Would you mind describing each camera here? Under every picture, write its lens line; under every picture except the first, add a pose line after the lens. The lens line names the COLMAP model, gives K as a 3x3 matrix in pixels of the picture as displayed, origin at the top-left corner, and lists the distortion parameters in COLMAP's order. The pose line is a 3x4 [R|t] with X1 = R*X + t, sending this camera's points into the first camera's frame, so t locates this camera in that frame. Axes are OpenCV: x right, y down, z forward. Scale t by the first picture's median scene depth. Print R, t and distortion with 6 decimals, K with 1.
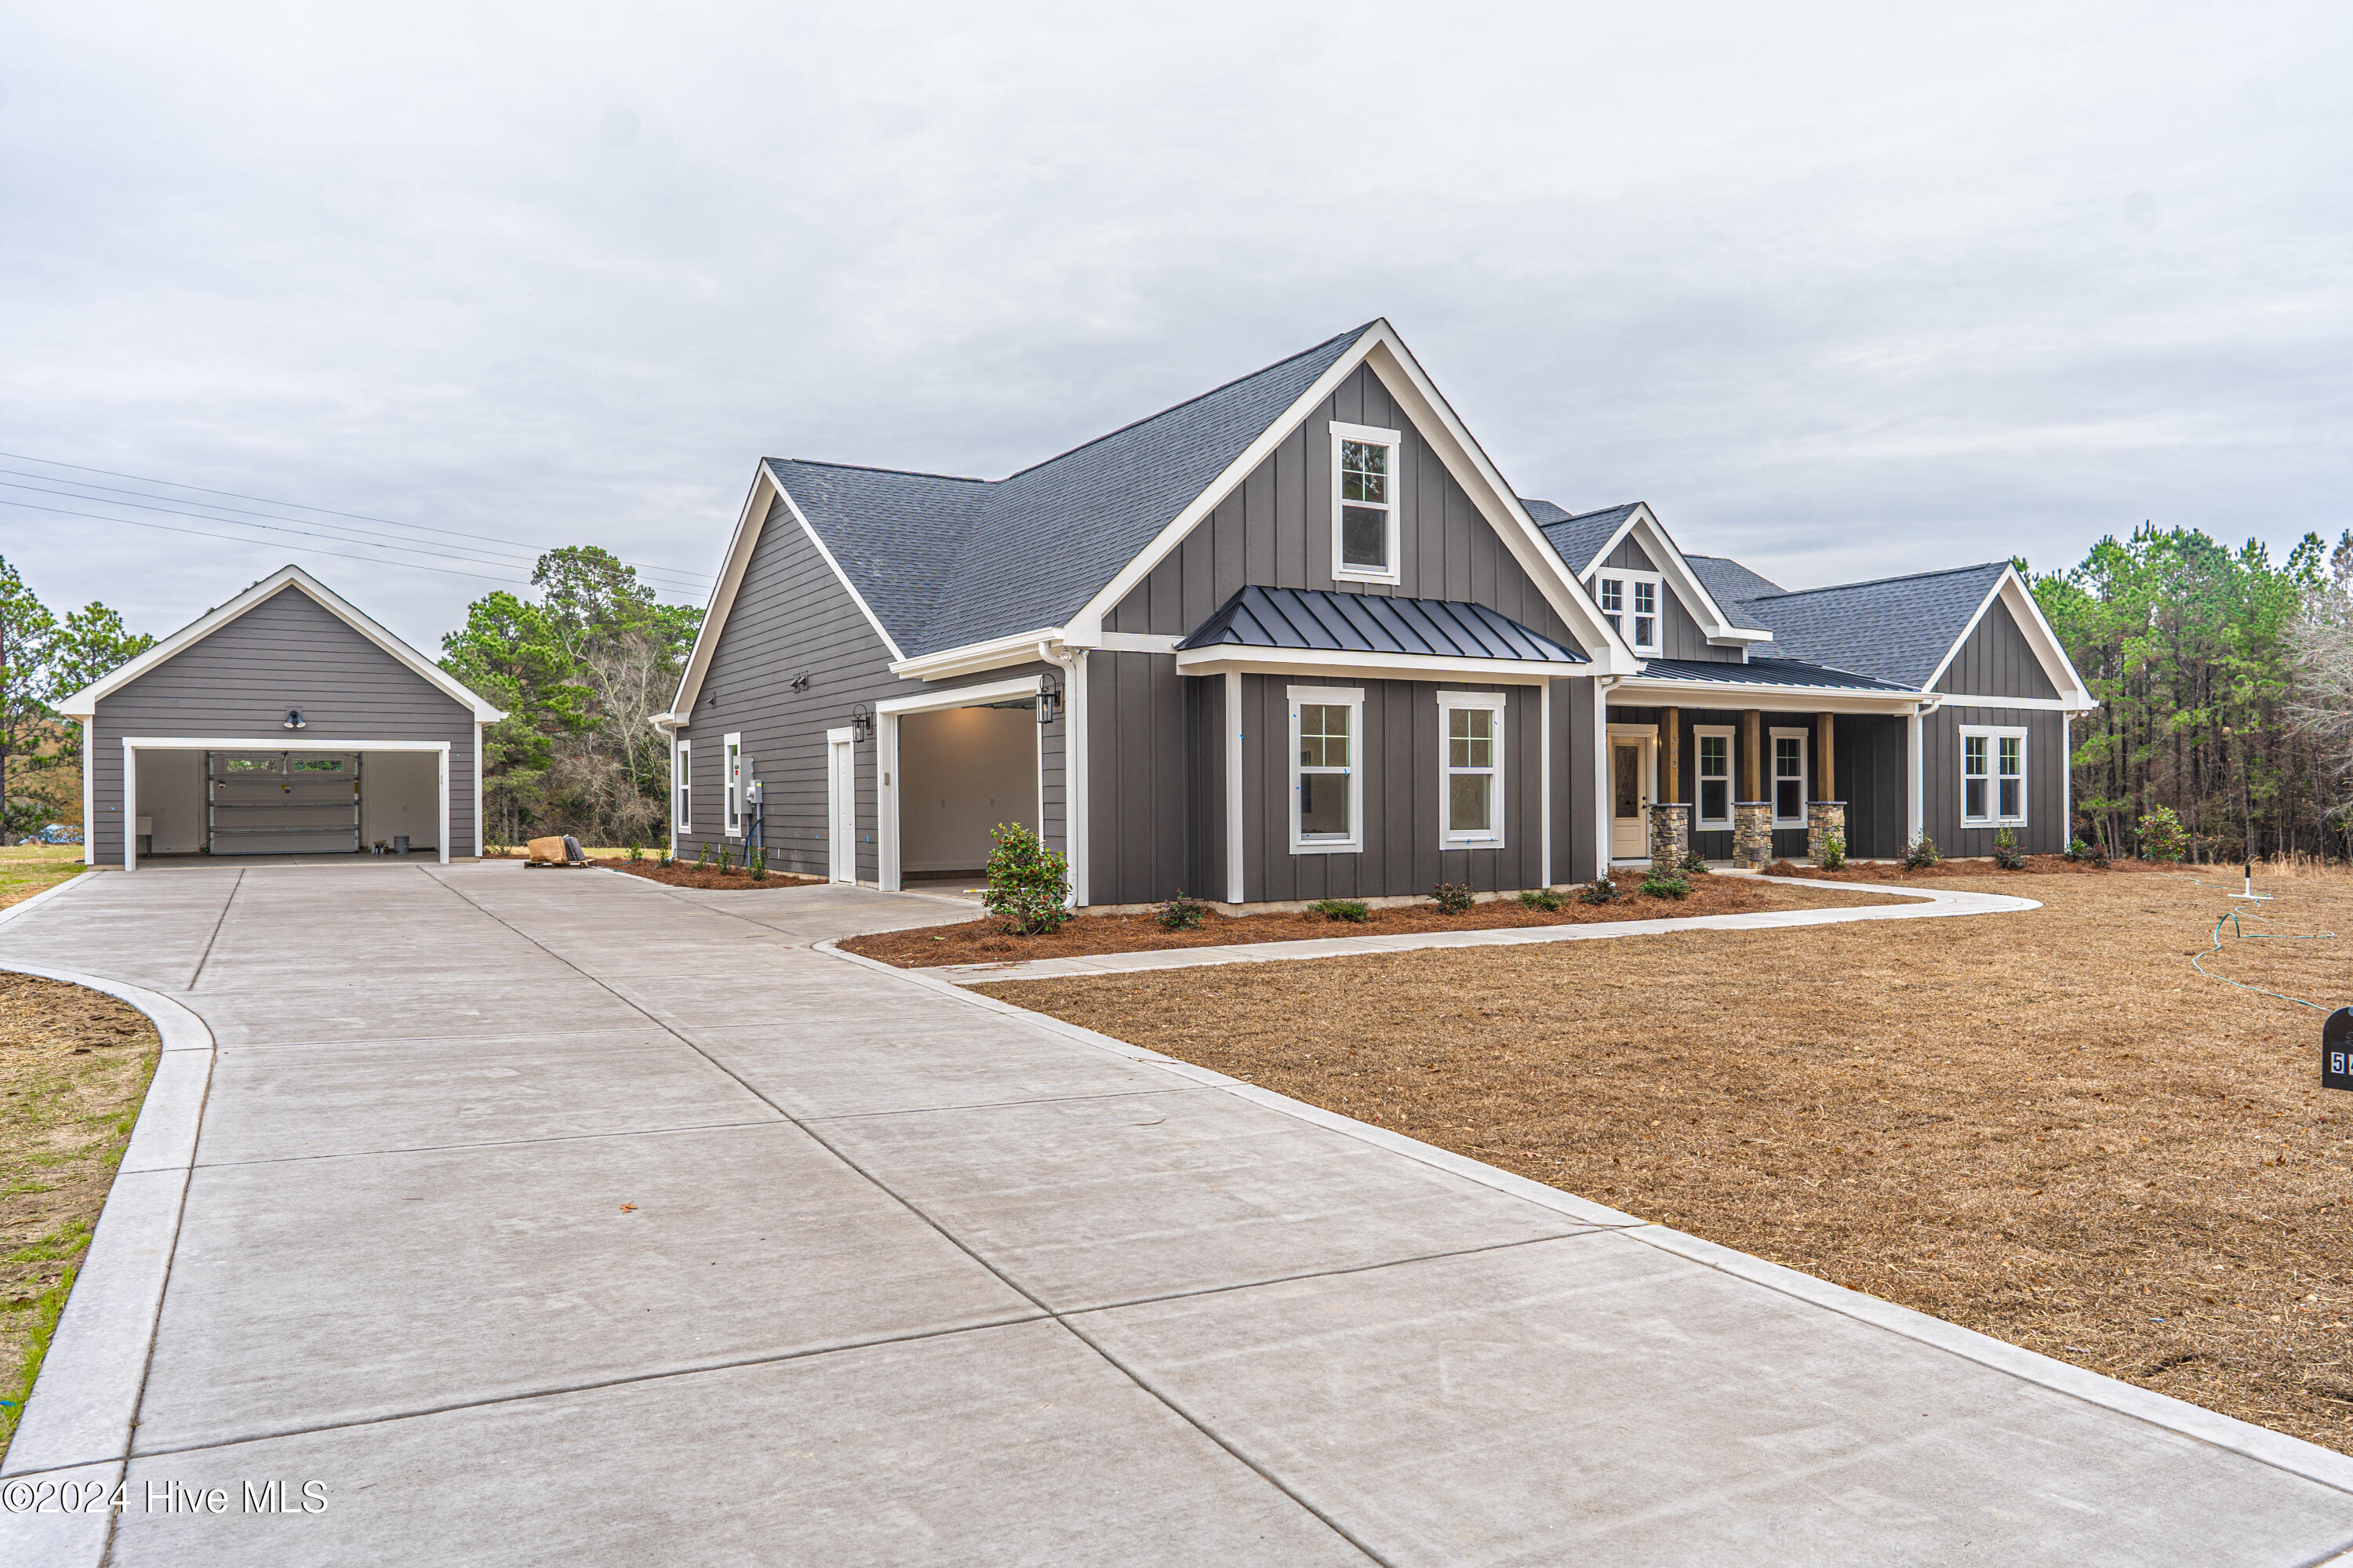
lens RADIAL K [[1568.7, 0, 1161.4], [0, 1568.7, 786.7], [0, 0, 1]] dist [-0.000107, 0.001496]
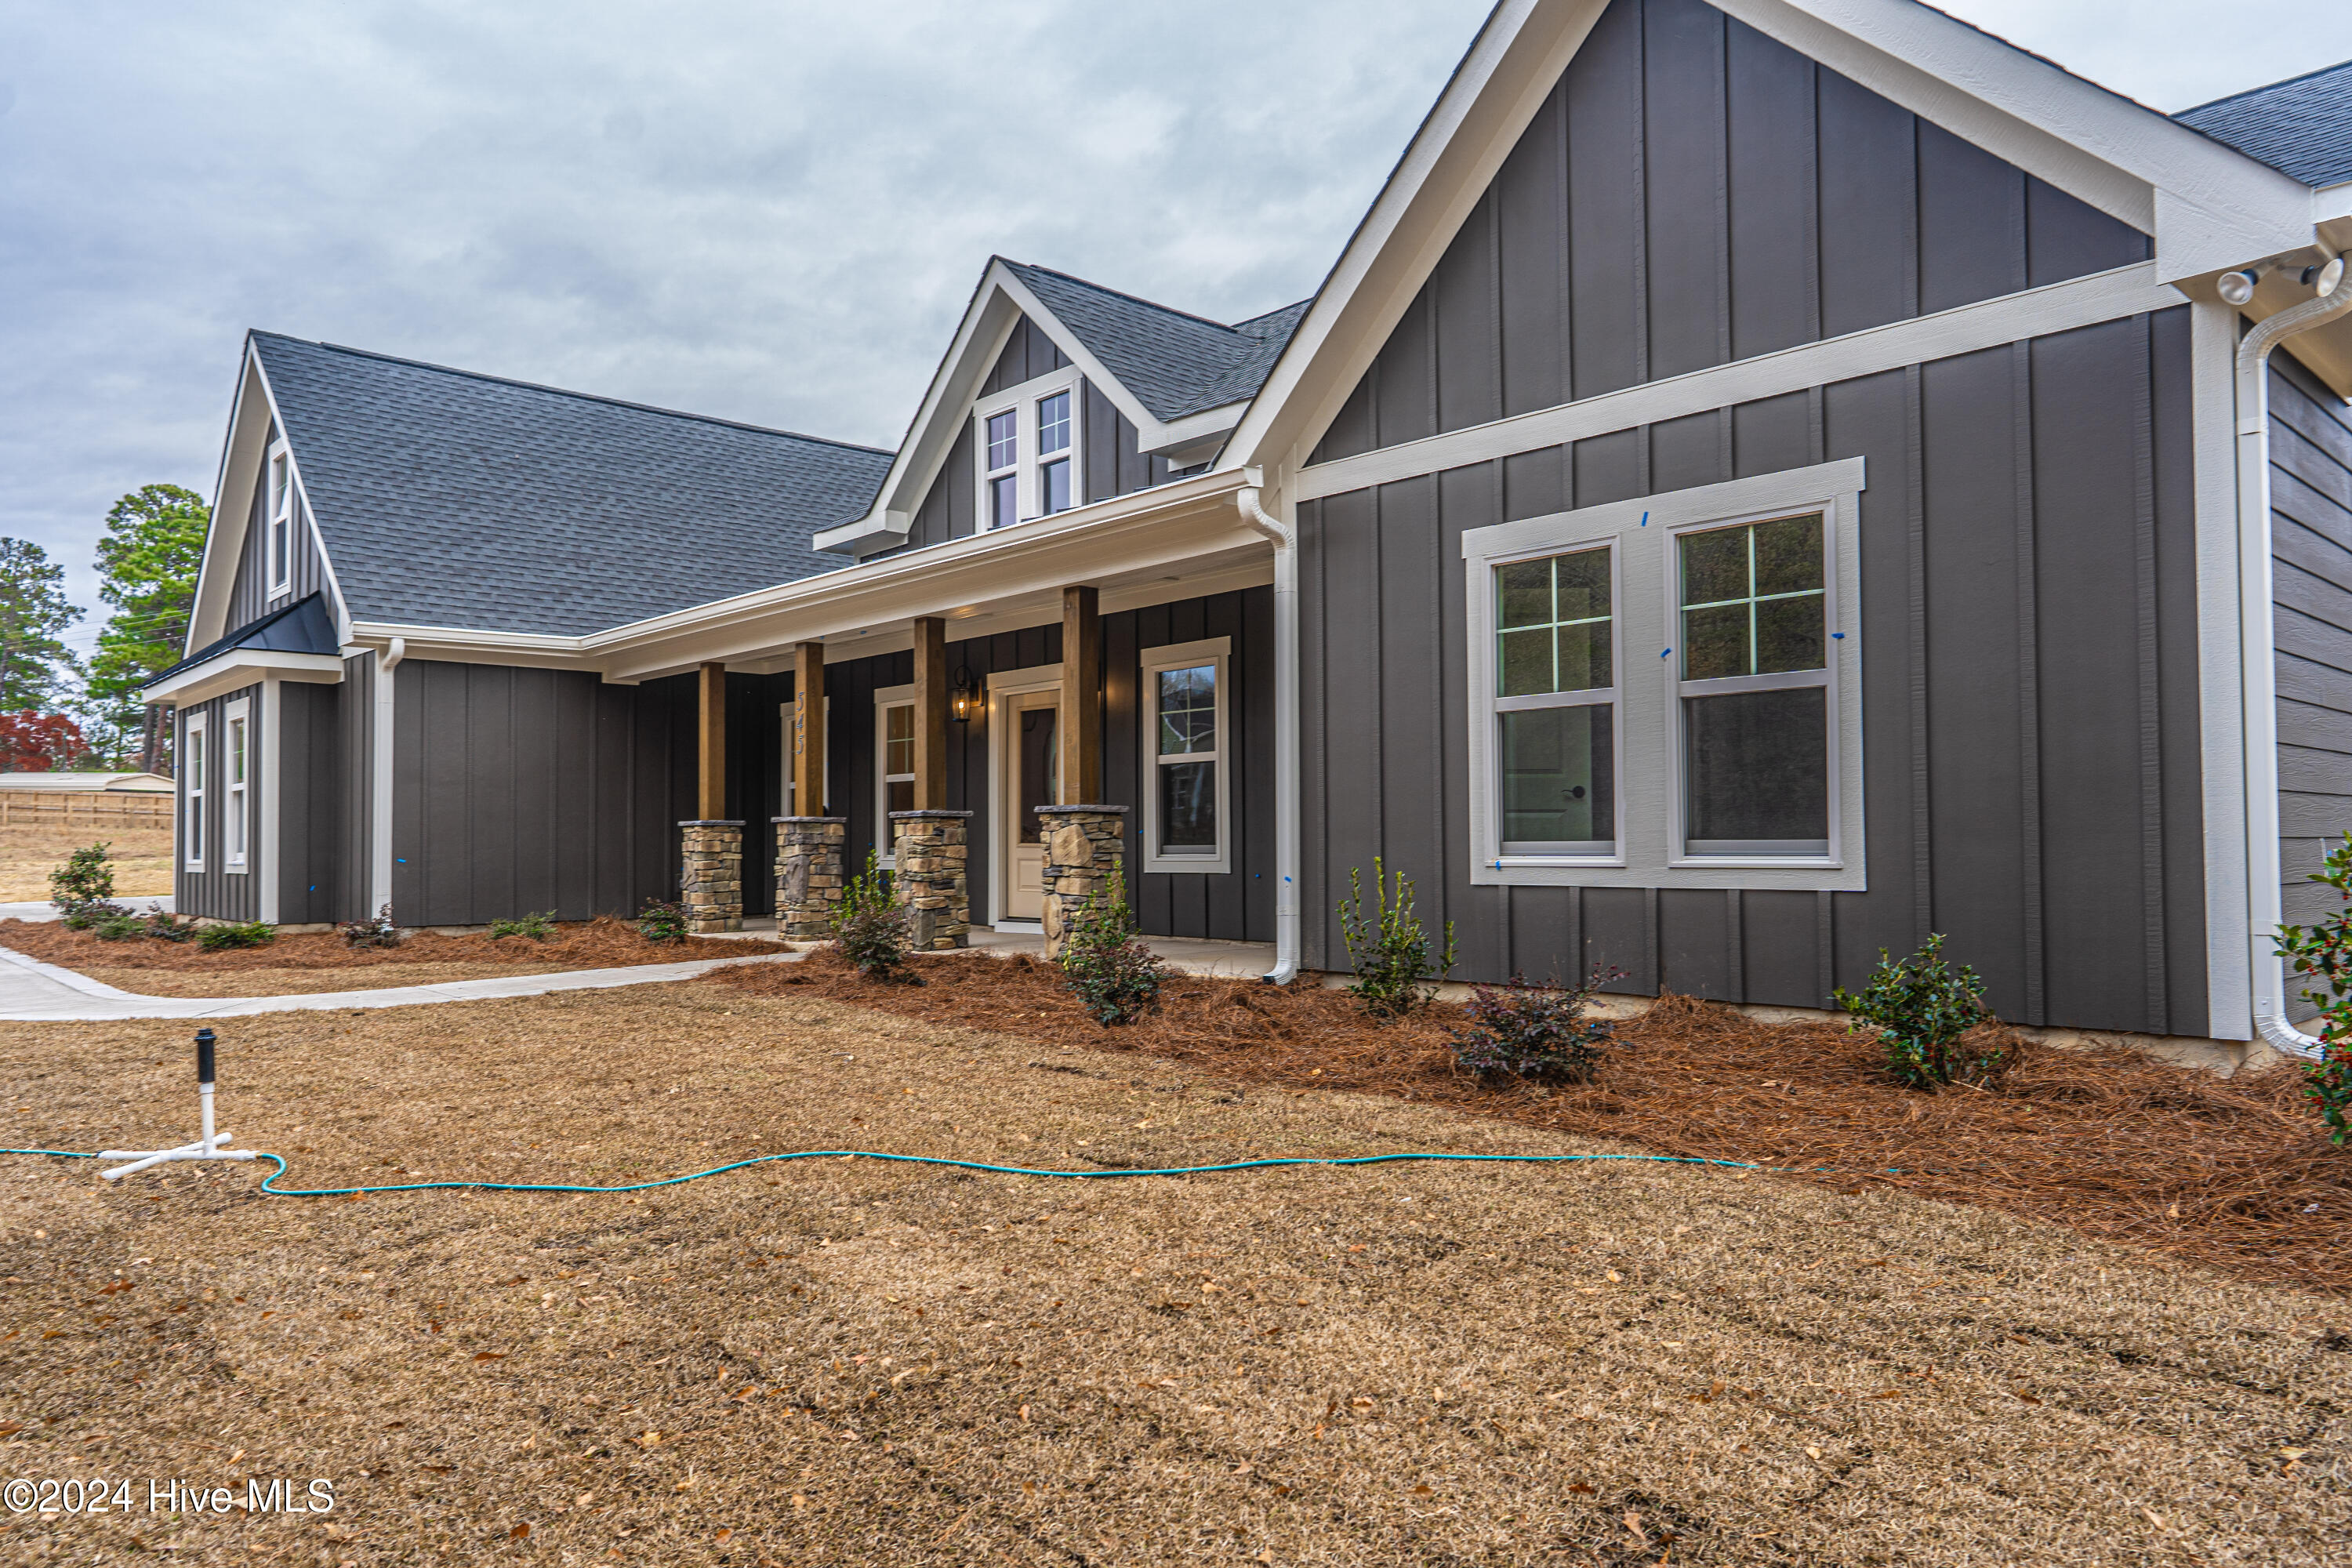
lens RADIAL K [[1563.7, 0, 1170.5], [0, 1563.7, 790.9], [0, 0, 1]] dist [-0.001768, 0.003439]
pose [[0.214465, -0.031078, -0.976237, 1.051409], [0.012623, 0.999498, -0.029045, 0.022717], [0.976650, -0.006094, 0.214750, 1.192292]]
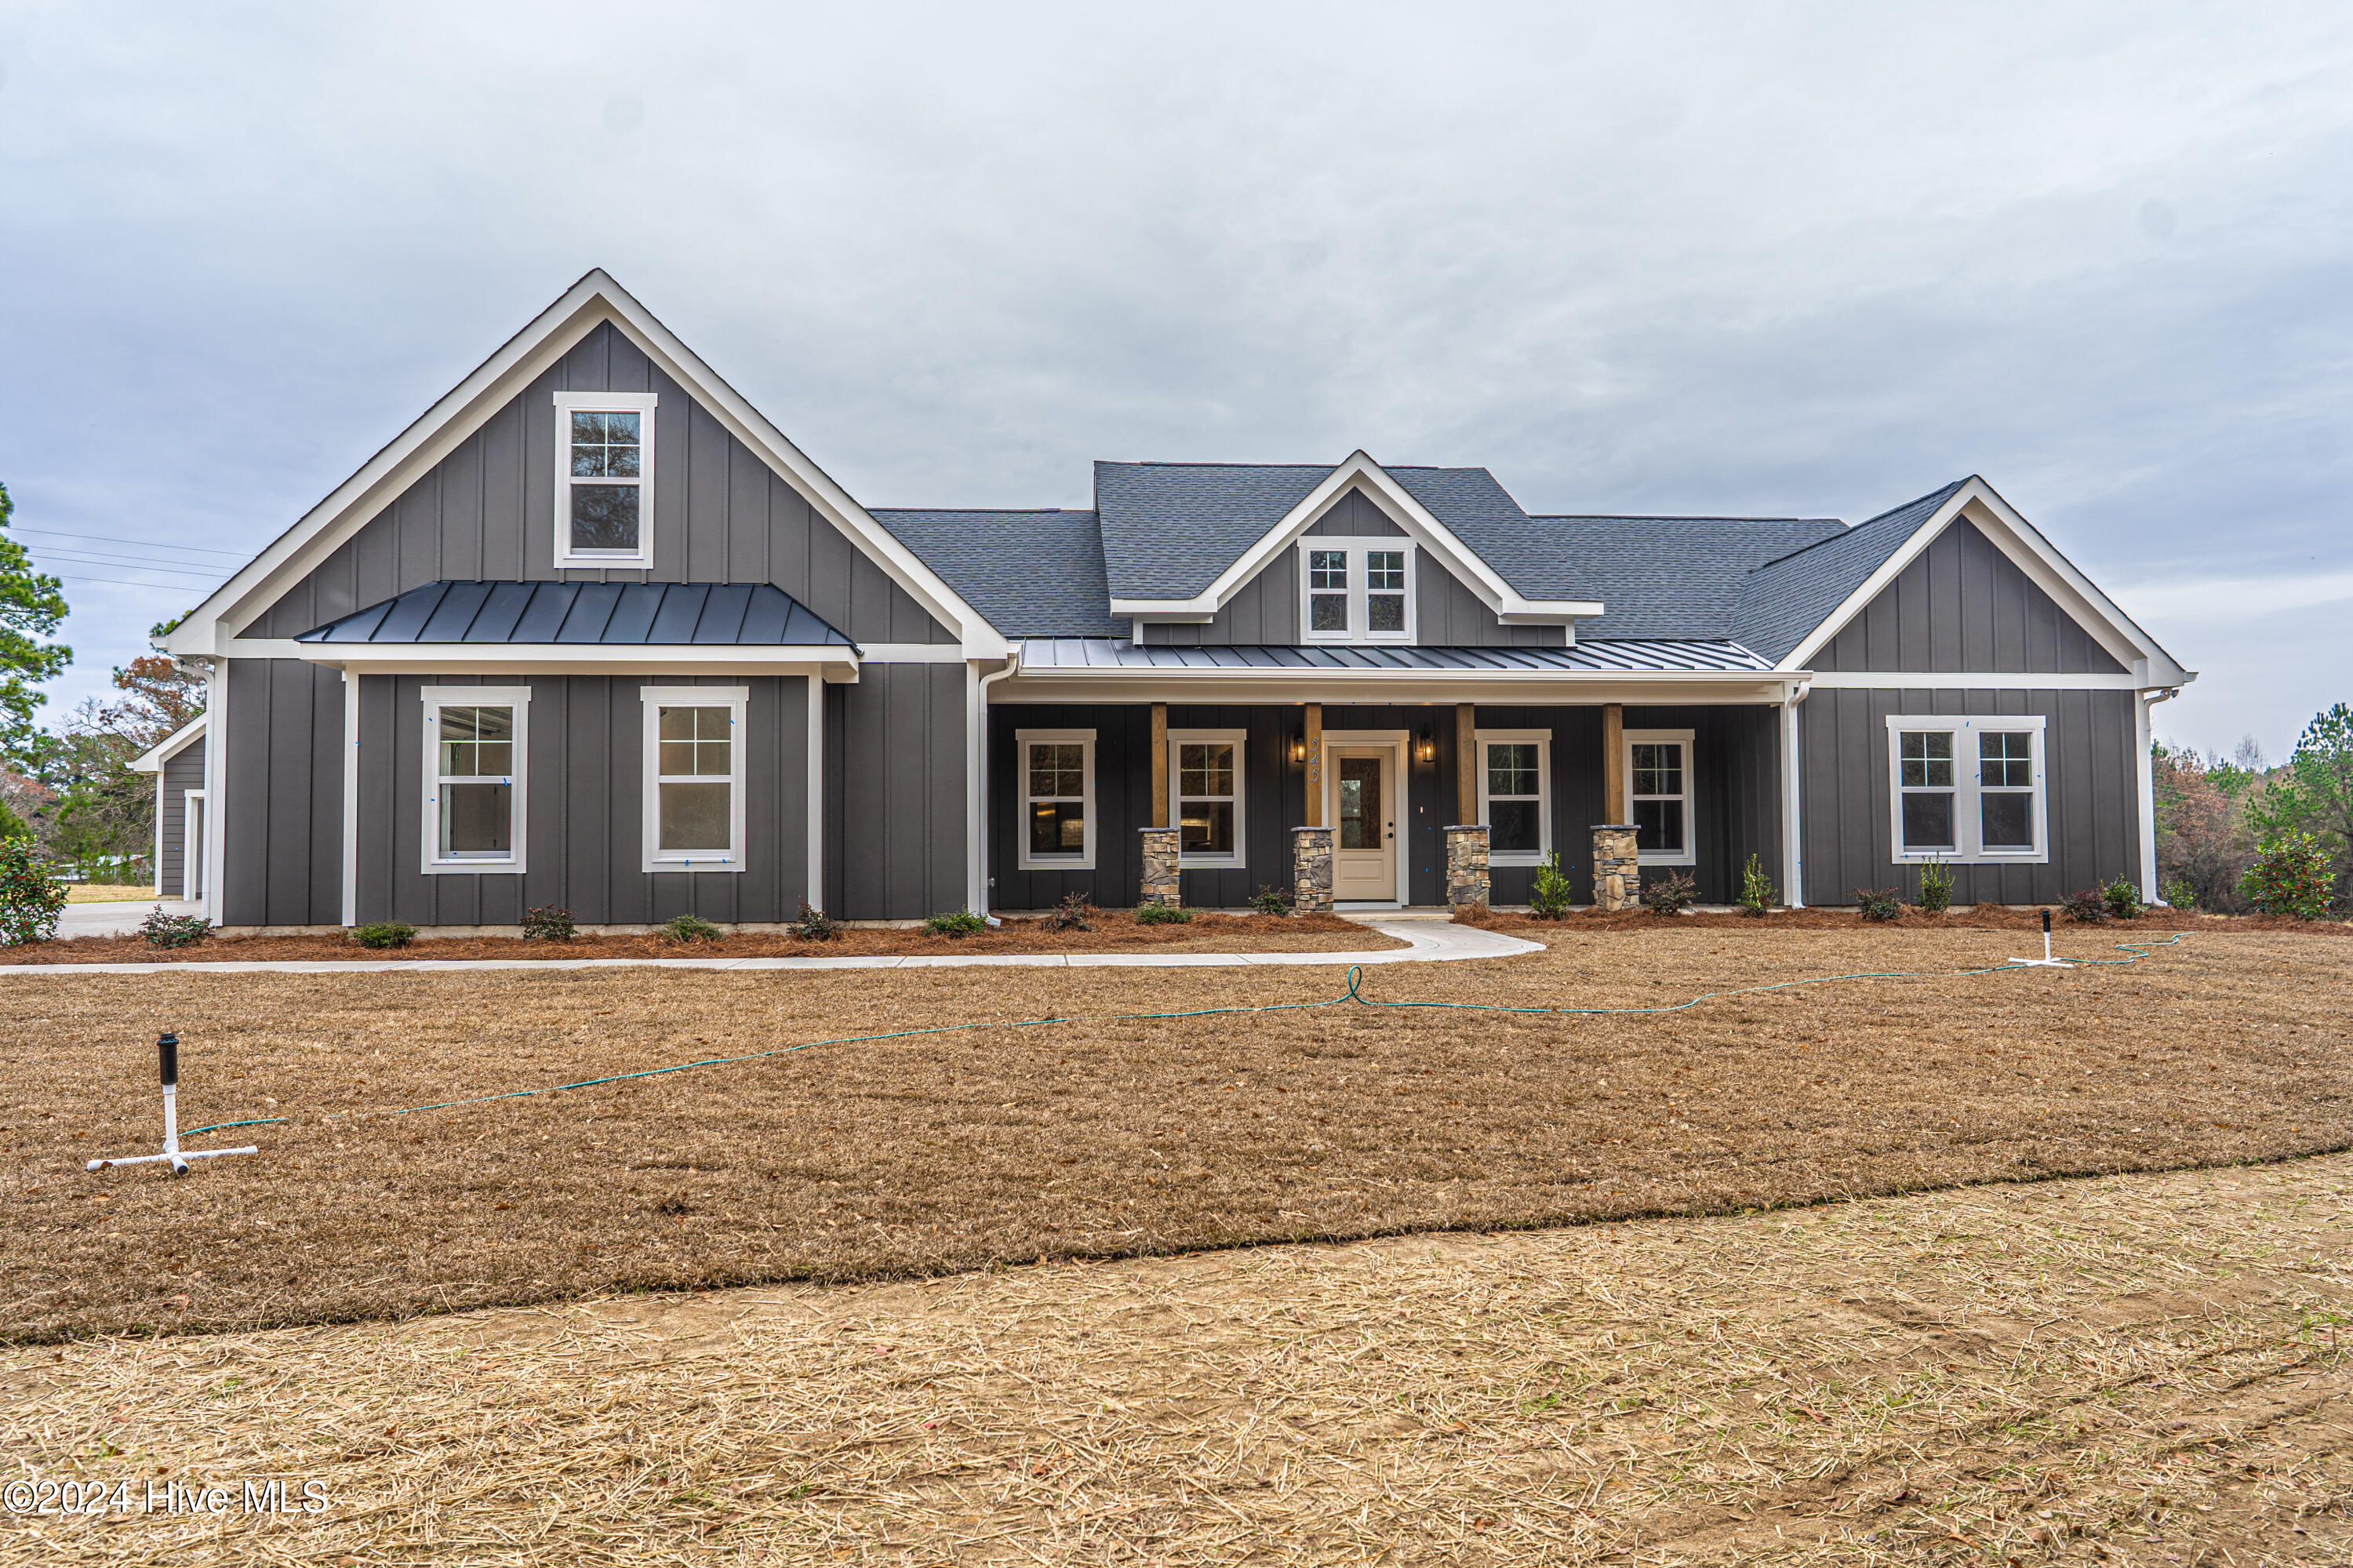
lens RADIAL K [[1578.3, 0, 1173.0], [0, 1578.3, 800.2], [0, 0, 1]] dist [0.004047, 0.002653]
pose [[0.897566, -0.018961, -0.440473, 0.718391], [0.004348, 0.999407, -0.034160, 0.028015], [0.440859, 0.028746, 0.897116, 0.312309]]
